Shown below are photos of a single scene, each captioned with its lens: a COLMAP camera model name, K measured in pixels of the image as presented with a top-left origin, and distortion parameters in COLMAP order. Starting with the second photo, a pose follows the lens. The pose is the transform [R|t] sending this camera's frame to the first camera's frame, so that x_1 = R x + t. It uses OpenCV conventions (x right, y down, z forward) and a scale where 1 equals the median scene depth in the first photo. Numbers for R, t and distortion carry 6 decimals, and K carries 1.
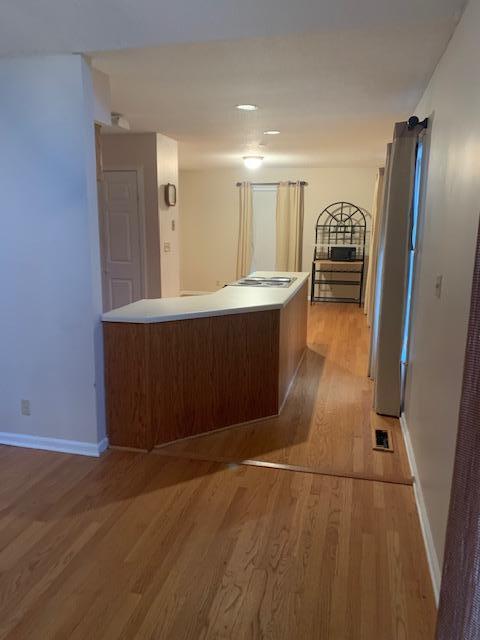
lens RADIAL K [[487.2, 0, 227.3], [0, 487.2, 321.0], [0, 0, 1]] dist [0.029870, -0.009464]
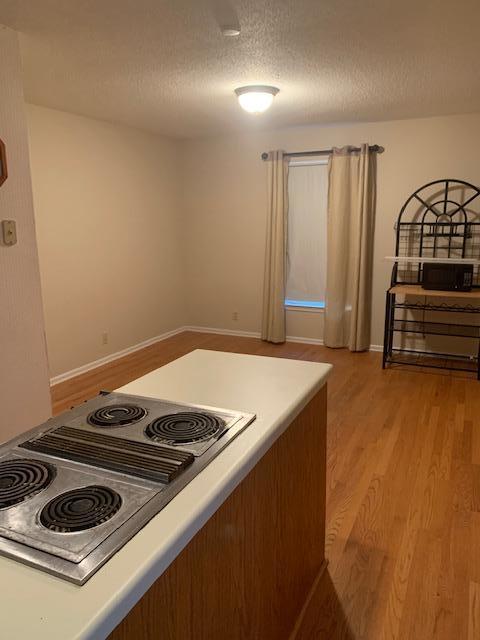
lens RADIAL K [[487.2, 0, 249.2], [0, 487.2, 309.9], [0, 0, 1]] dist [0.029870, -0.009464]
pose [[0.985027, 0.018140, -0.171444, 0.114165], [-0.021231, 0.999643, -0.016211, -0.085285], [0.171088, 0.019609, 0.985061, 0.428540]]
